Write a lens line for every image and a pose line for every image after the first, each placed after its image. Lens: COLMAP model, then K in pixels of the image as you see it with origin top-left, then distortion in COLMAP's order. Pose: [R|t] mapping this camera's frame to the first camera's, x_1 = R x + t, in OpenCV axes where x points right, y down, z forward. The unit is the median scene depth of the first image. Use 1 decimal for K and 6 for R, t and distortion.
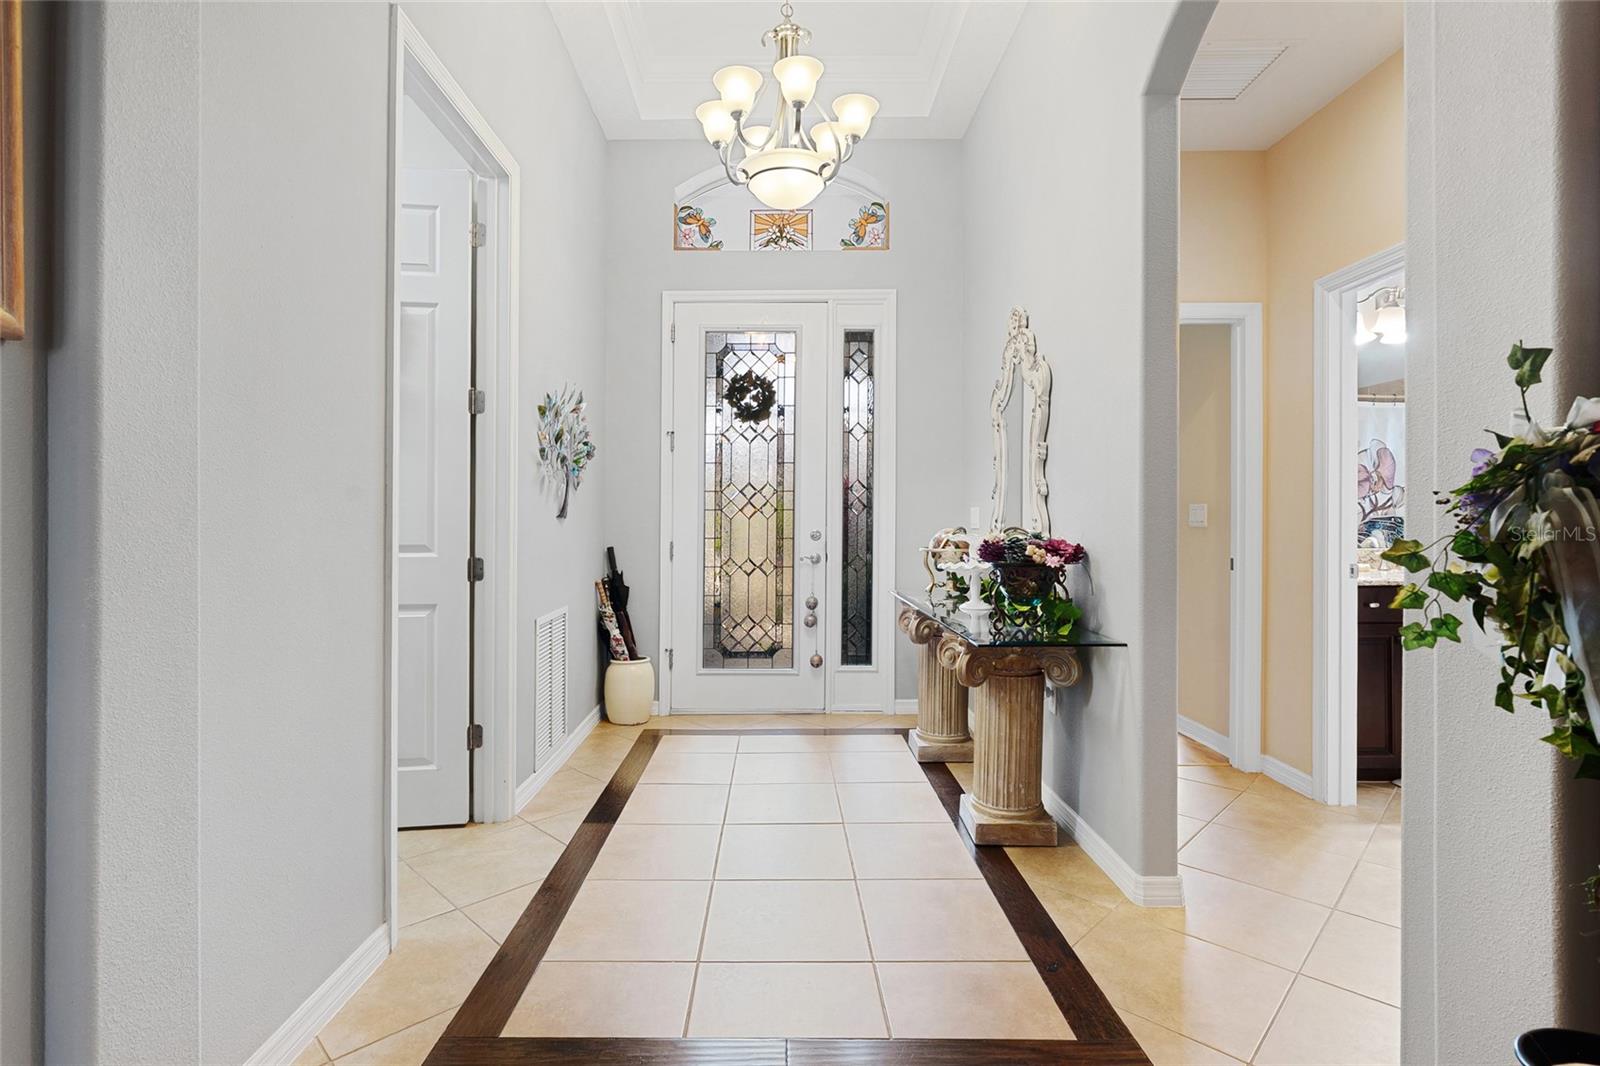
lens RADIAL K [[771.7, 0, 764.3], [0, 771.7, 522.5], [0, 0, 1]] dist [-0.006786, -0.000520]
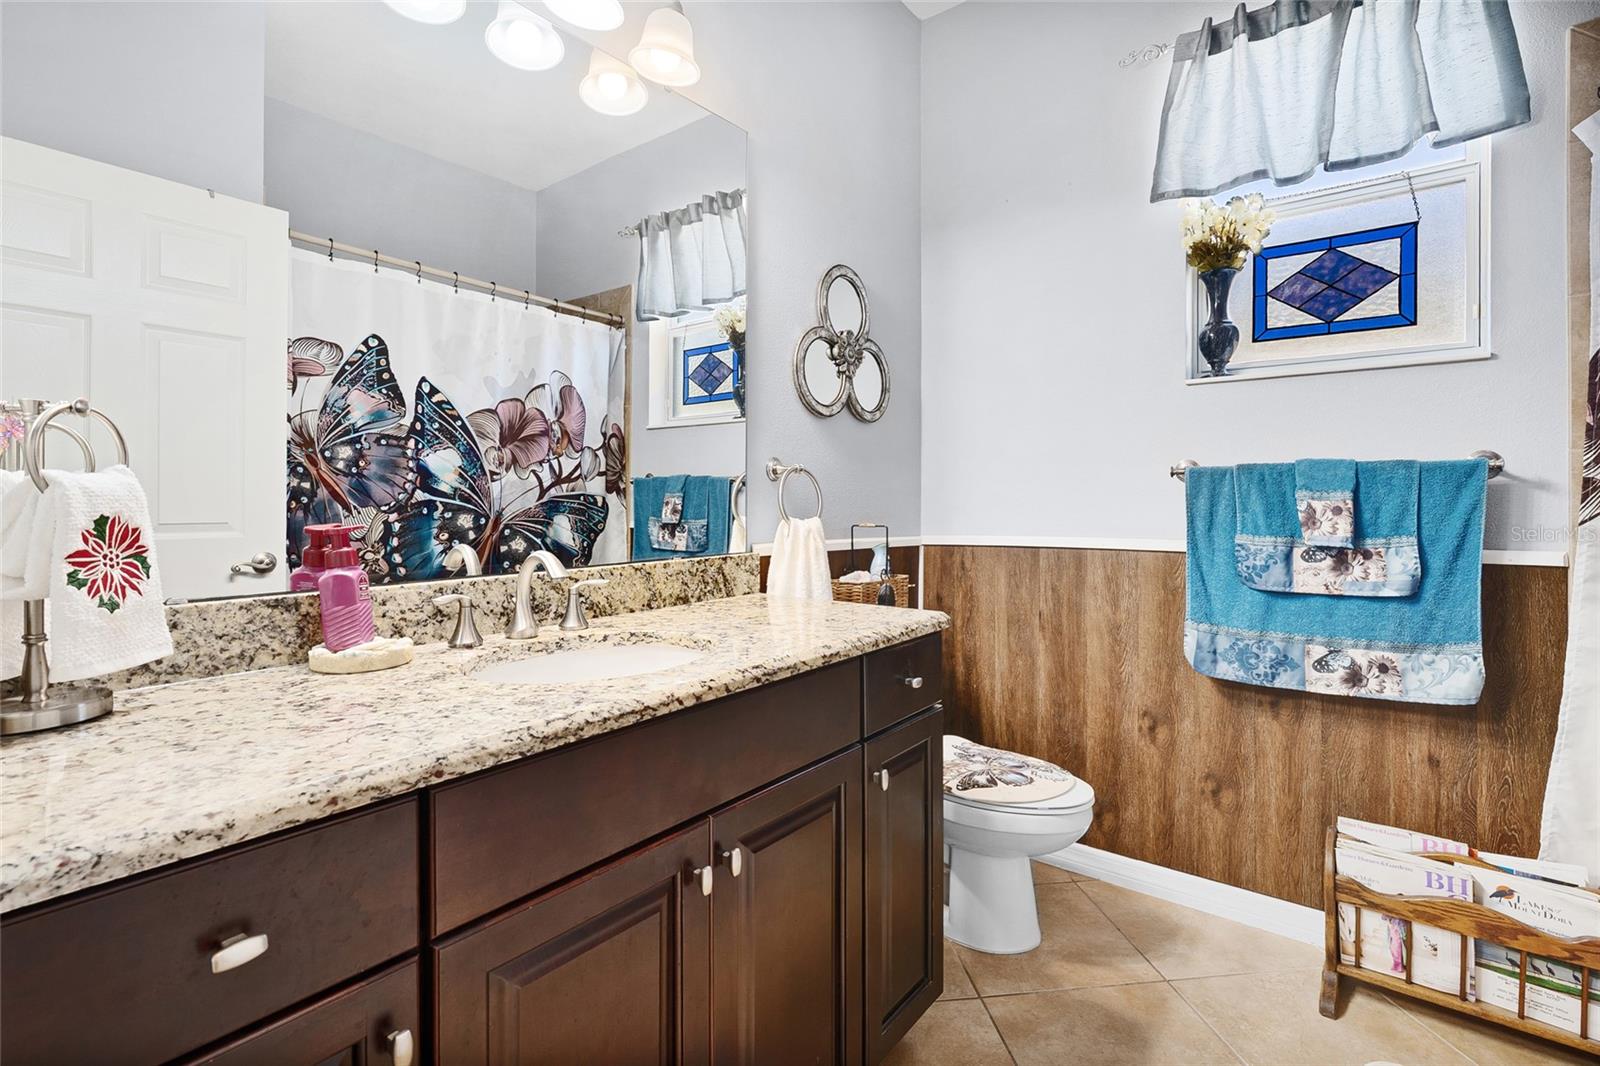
lens RADIAL K [[740.5, 0, 792.4], [0, 740.5, 509.5], [0, 0, 1]] dist [-0.010593, 0.004583]
pose [[0.623082, -0.005945, 0.782134, 0.502686], [-0.003647, 0.999938, 0.010506, -0.001829], [-0.782148, -0.009399, 0.623022, 0.536533]]
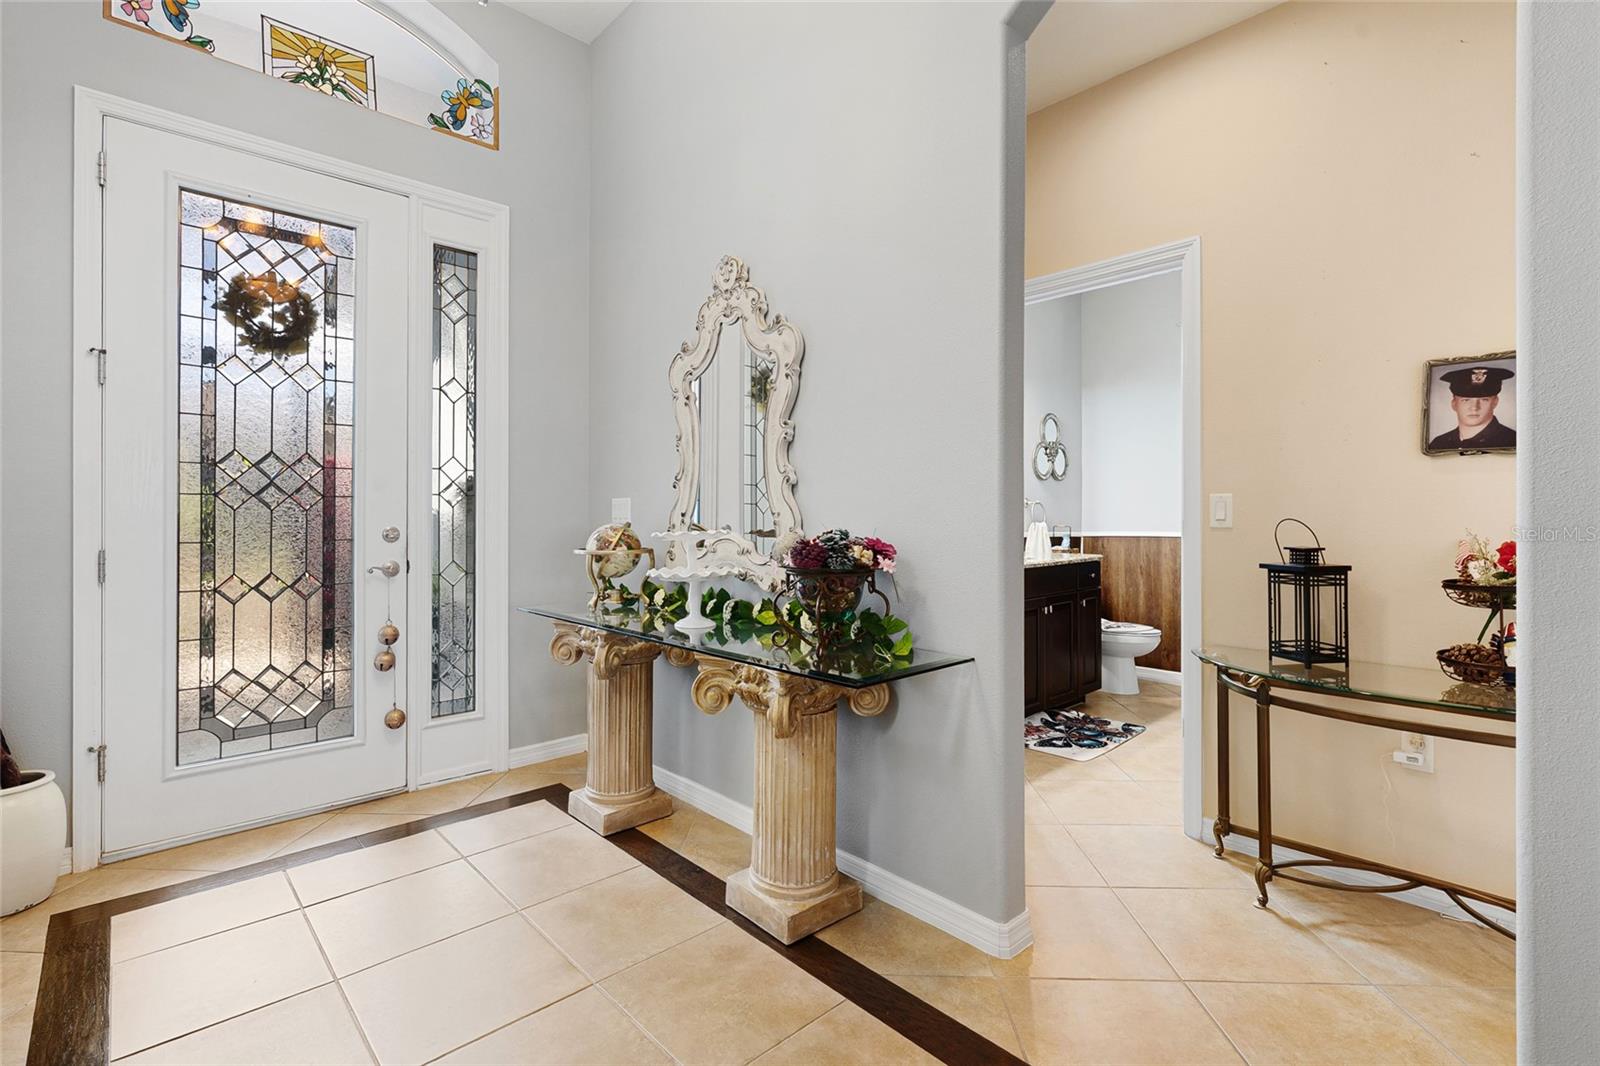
lens RADIAL K [[740.5, 0, 795.2], [0, 740.5, 524.0], [0, 0, 1]] dist [-0.010593, 0.004583]
pose [[0.720846, -0.005399, 0.693074, -0.128385], [-0.002125, 0.999948, 0.009999, -0.000346], [-0.693092, -0.008681, 0.720797, 0.283079]]
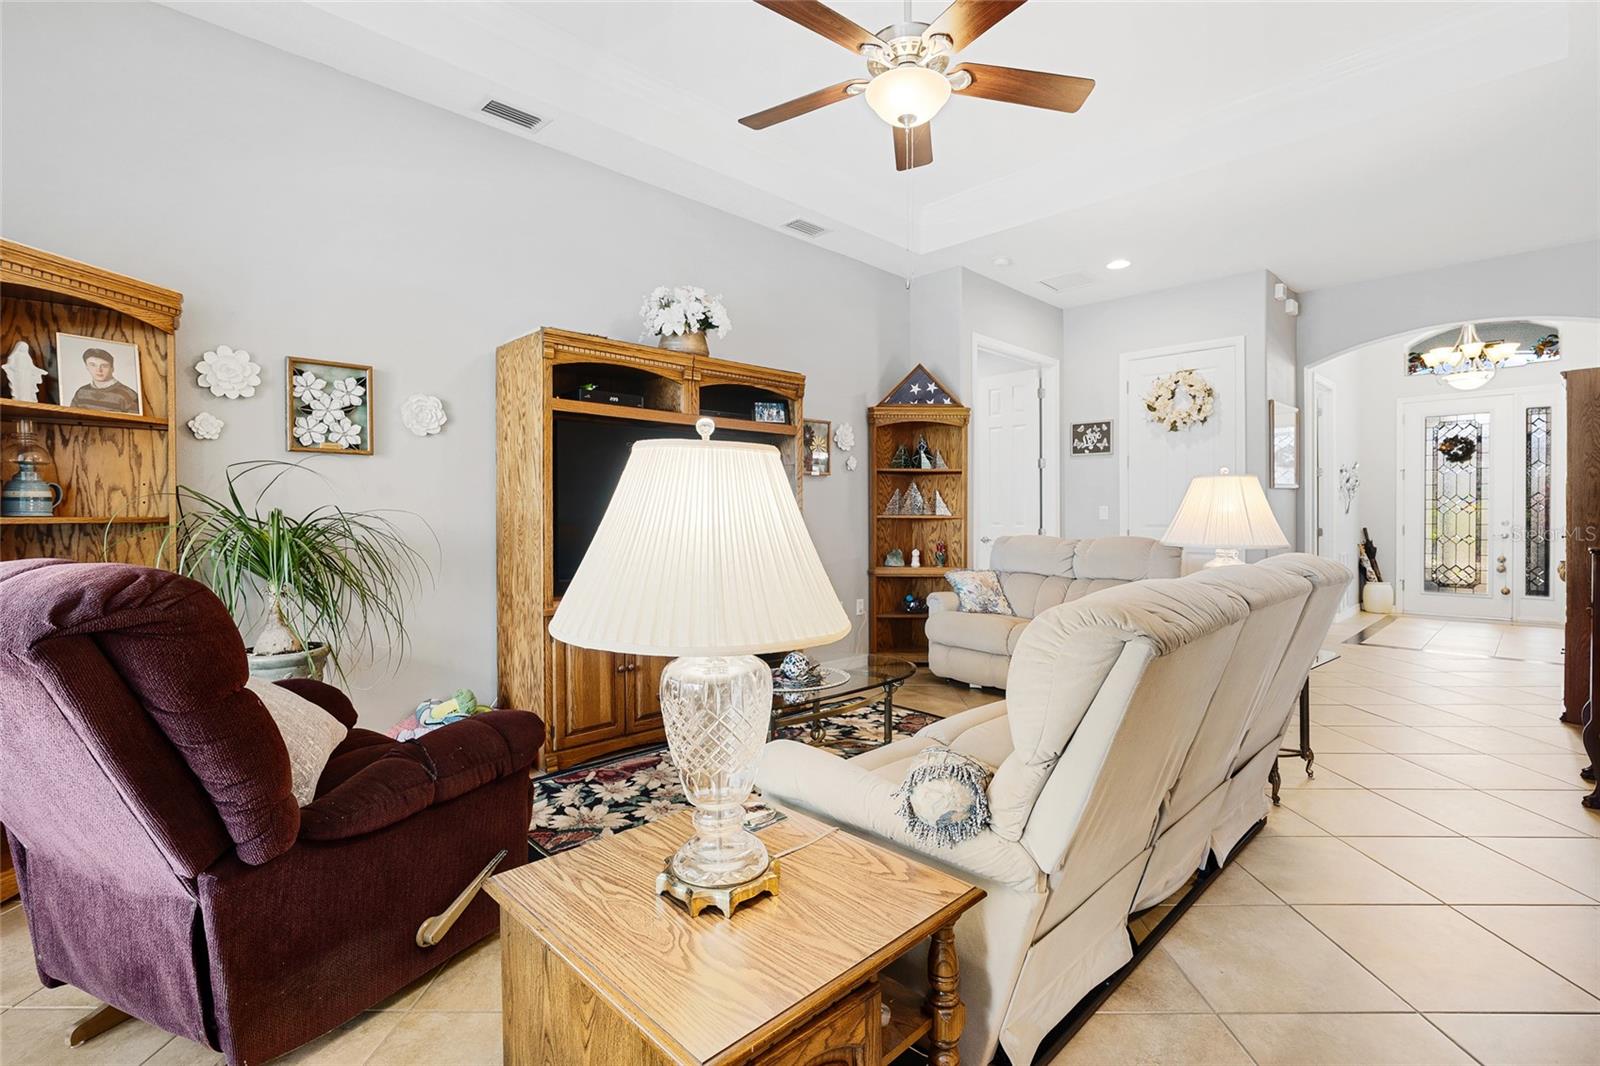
lens RADIAL K [[740.5, 0, 788.4], [0, 740.5, 510.9], [0, 0, 1]] dist [-0.010593, 0.004583]
pose [[0.711056, -0.001630, -0.703134, 0.085682], [0.000258, 0.999998, -0.002057, -0.008635], [0.703136, 0.001282, 0.711055, -1.444908]]
